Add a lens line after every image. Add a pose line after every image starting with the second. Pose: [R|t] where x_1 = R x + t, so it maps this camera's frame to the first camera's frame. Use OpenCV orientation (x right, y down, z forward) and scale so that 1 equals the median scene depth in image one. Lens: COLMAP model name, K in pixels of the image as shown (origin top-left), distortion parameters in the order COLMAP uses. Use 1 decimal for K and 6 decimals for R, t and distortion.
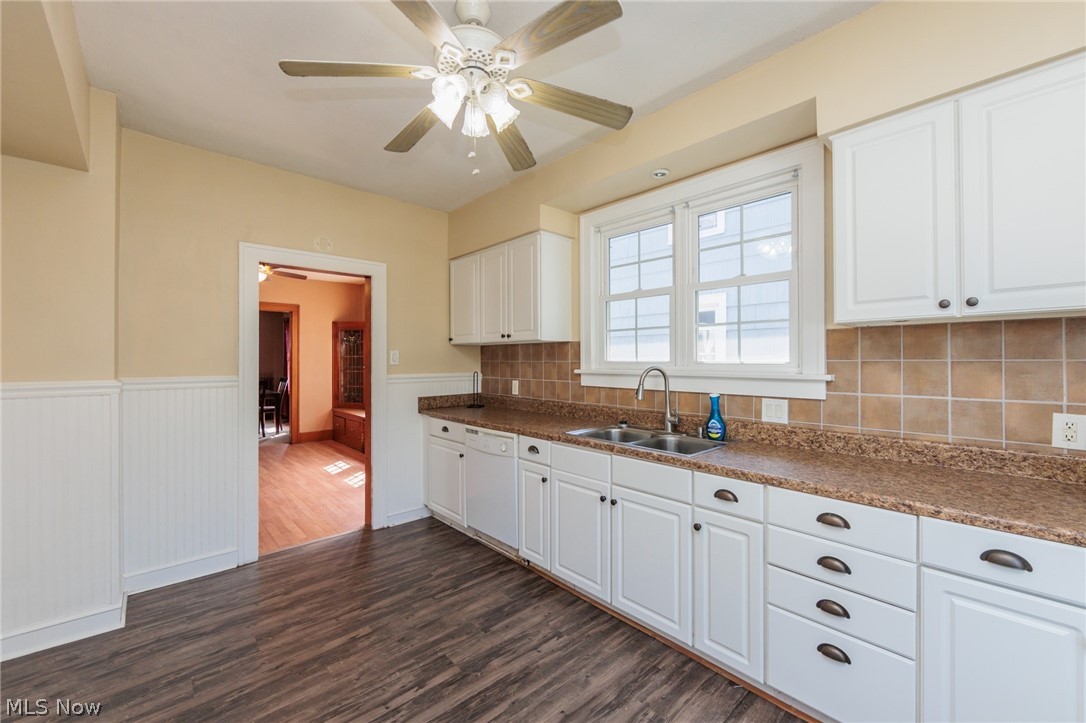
lens RADIAL K [[436.9, 0, 551.1], [0, 436.9, 361.0], [0, 0, 1]] dist [0.001183, -0.000274]
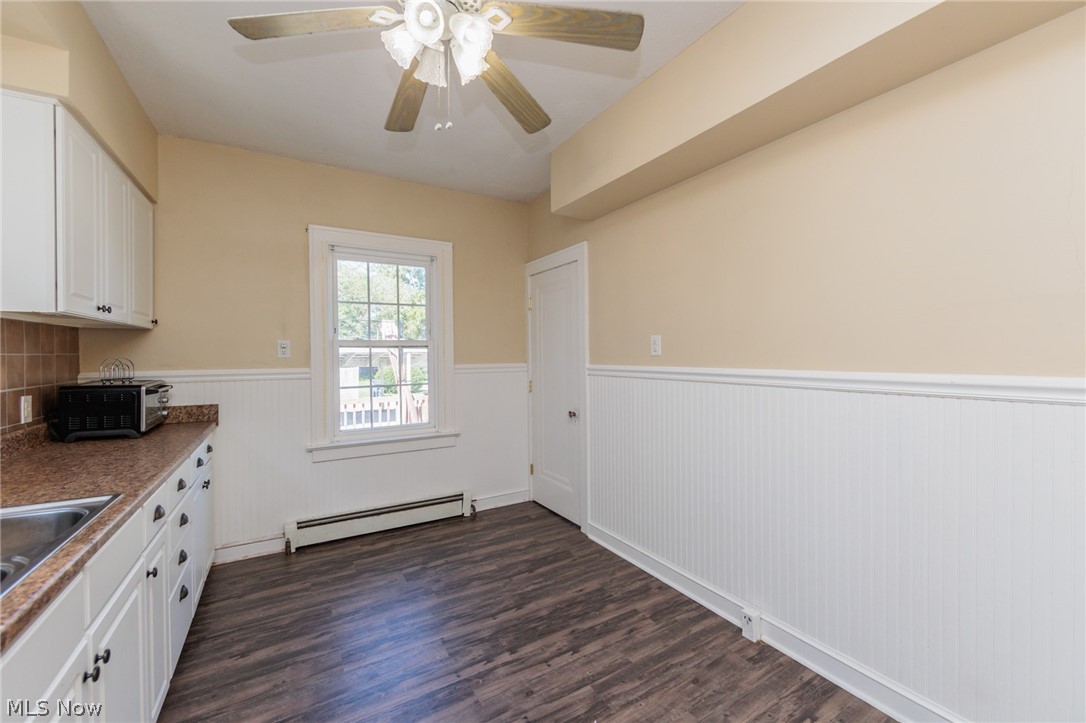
lens RADIAL K [[437.9, 0, 548.6], [0, 437.9, 359.8], [0, 0, 1]] dist [-0.000732, -0.000369]
pose [[-0.979422, 0.005220, 0.201754, -0.330539], [0.008296, 0.999862, 0.014406, 0.004500], [-0.201651, 0.015783, -0.979330, 1.086726]]
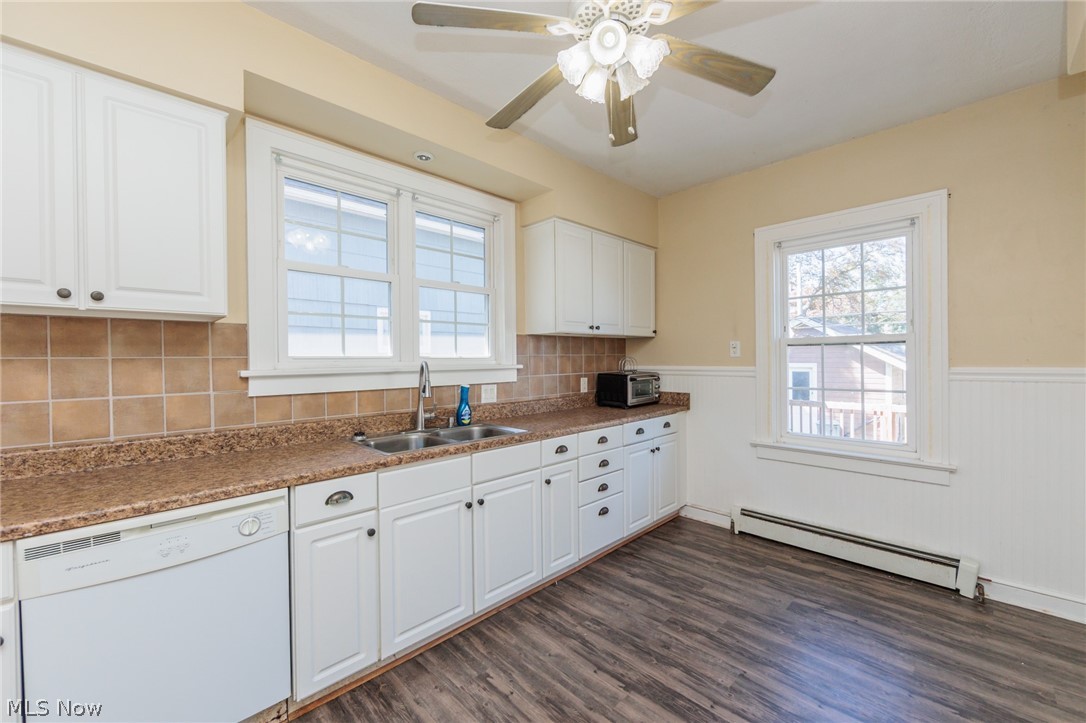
lens RADIAL K [[436.9, 0, 551.1], [0, 436.9, 361.0], [0, 0, 1]] dist [0.001183, -0.000274]
pose [[-0.040437, -0.004535, 0.999172, -0.656798], [0.011070, 0.999926, 0.004987, 0.009365], [-0.999121, 0.011262, -0.040384, 0.708285]]
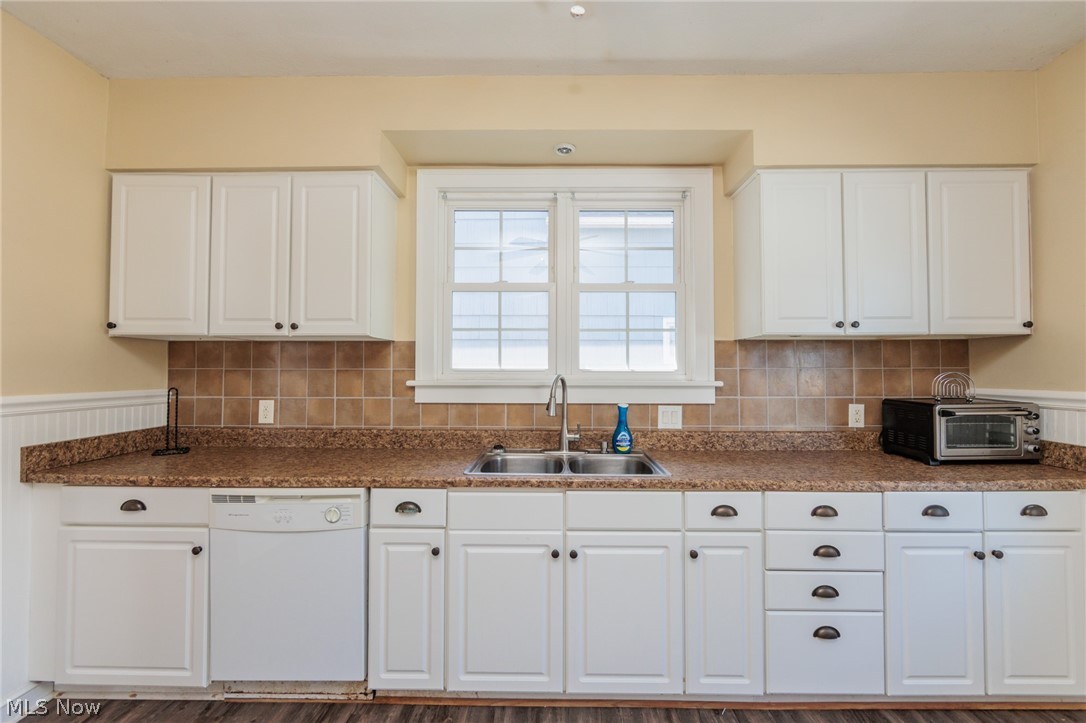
lens RADIAL K [[437.9, 0, 548.6], [0, 437.9, 359.8], [0, 0, 1]] dist [-0.000732, -0.000369]
pose [[0.689456, 0.020360, 0.724041, -0.356062], [-0.000905, 0.999628, -0.027248, 0.005808], [-0.724327, 0.018131, 0.689219, 0.403718]]
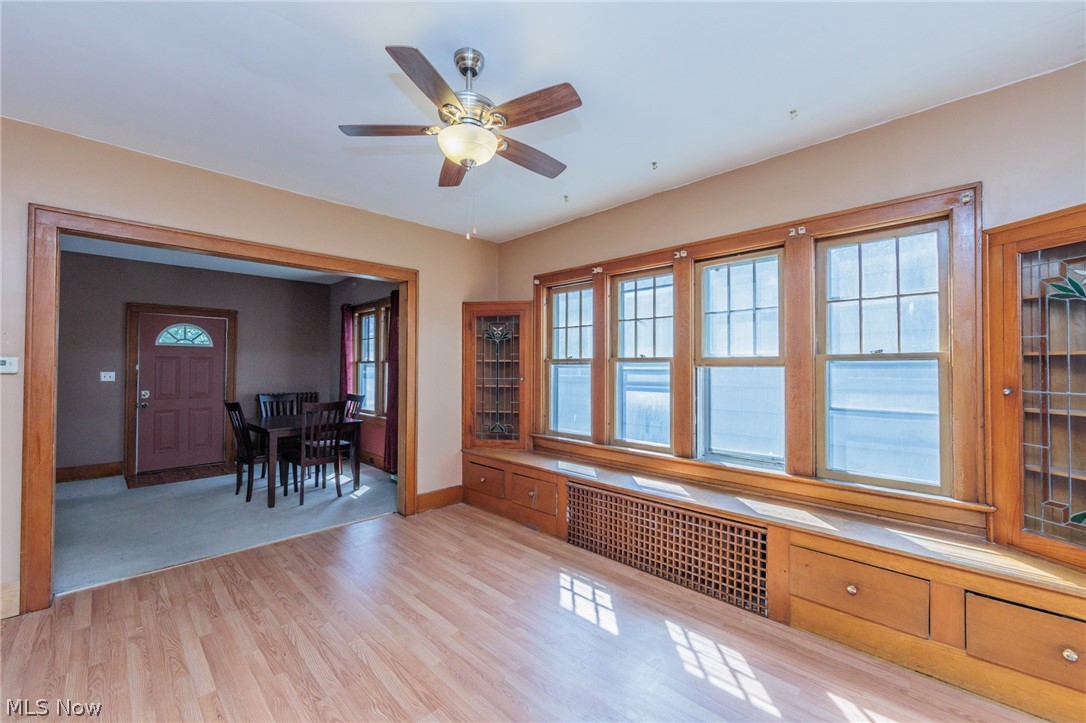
lens RADIAL K [[434.4, 0, 541.5], [0, 434.4, 360.8], [0, 0, 1]] dist [0.001511, -0.000123]
pose [[0.999272, 0.001695, 0.038104, -1.140519], [-0.001012, 0.999839, -0.017940, 0.002361], [-0.038128, 0.017888, 0.999113, 1.113520]]
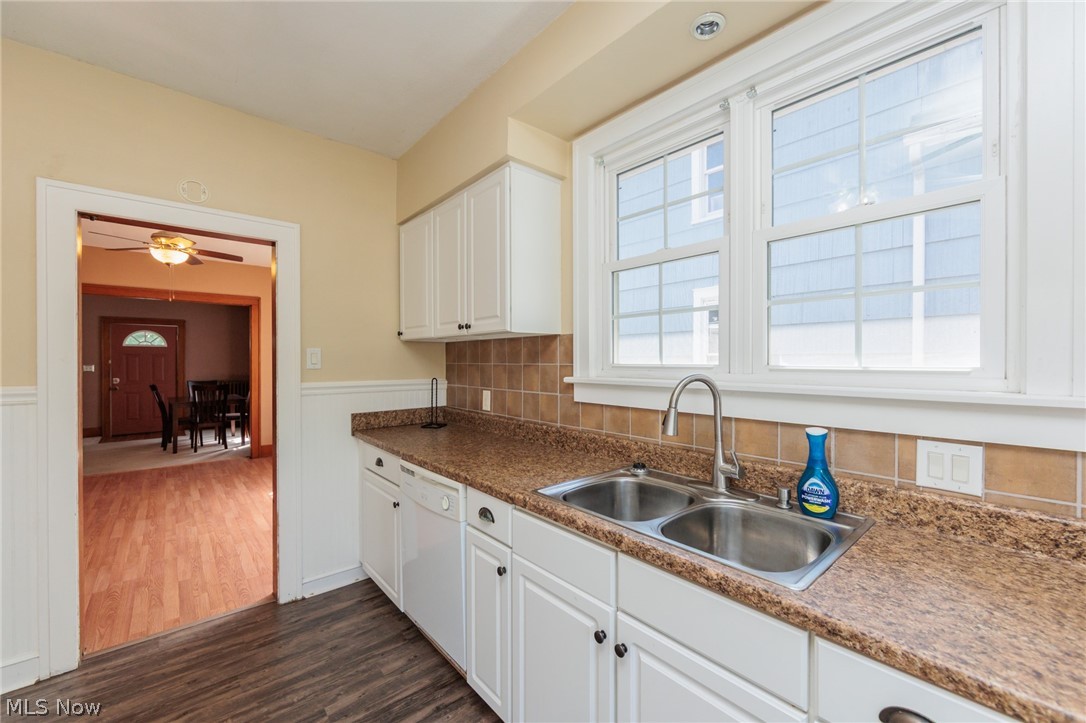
lens RADIAL K [[436.5, 0, 552.3], [0, 436.5, 363.7], [0, 0, 1]] dist [-0.000417, 0.000055]
pose [[0.999619, 0.001356, -0.027566, 0.063031], [-0.001258, 0.999993, 0.003600, -0.003170], [0.027570, -0.003564, 0.999614, 0.404562]]
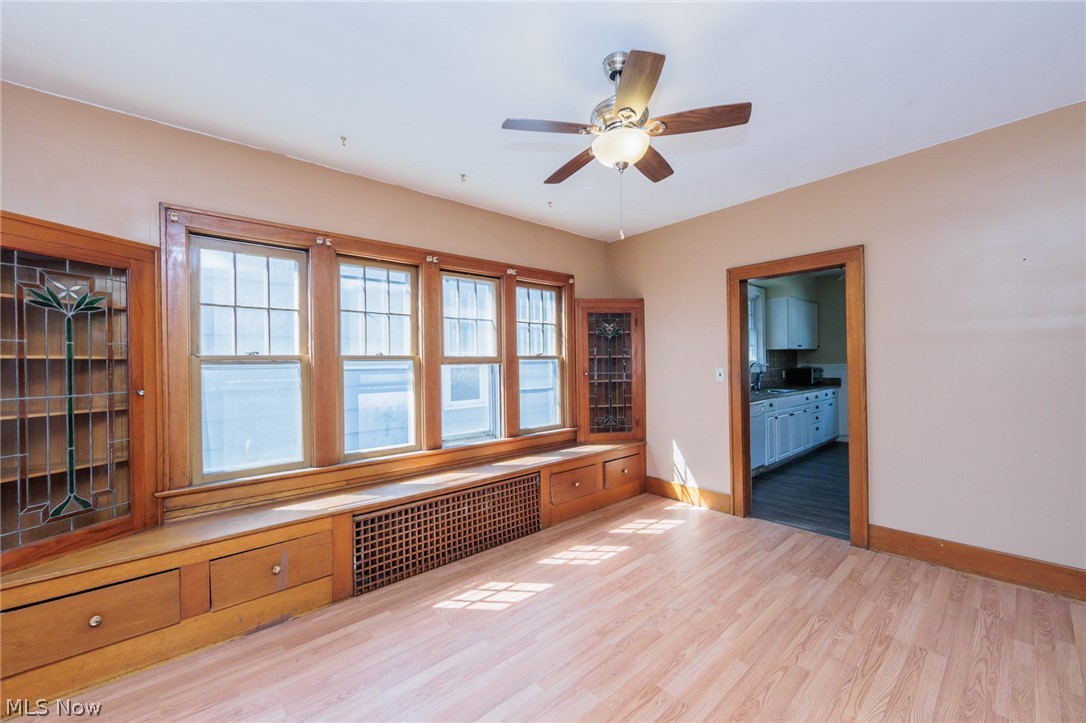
lens RADIAL K [[429.0, 0, 541.6], [0, 429.0, 363.8], [0, 0, 1]] dist [-0.001310, -0.000138]
pose [[0.031170, 0.001280, 0.999513, -1.937536], [0.020346, 0.999791, -0.001915, 0.002605], [-0.999307, 0.020396, 0.031138, 1.916688]]
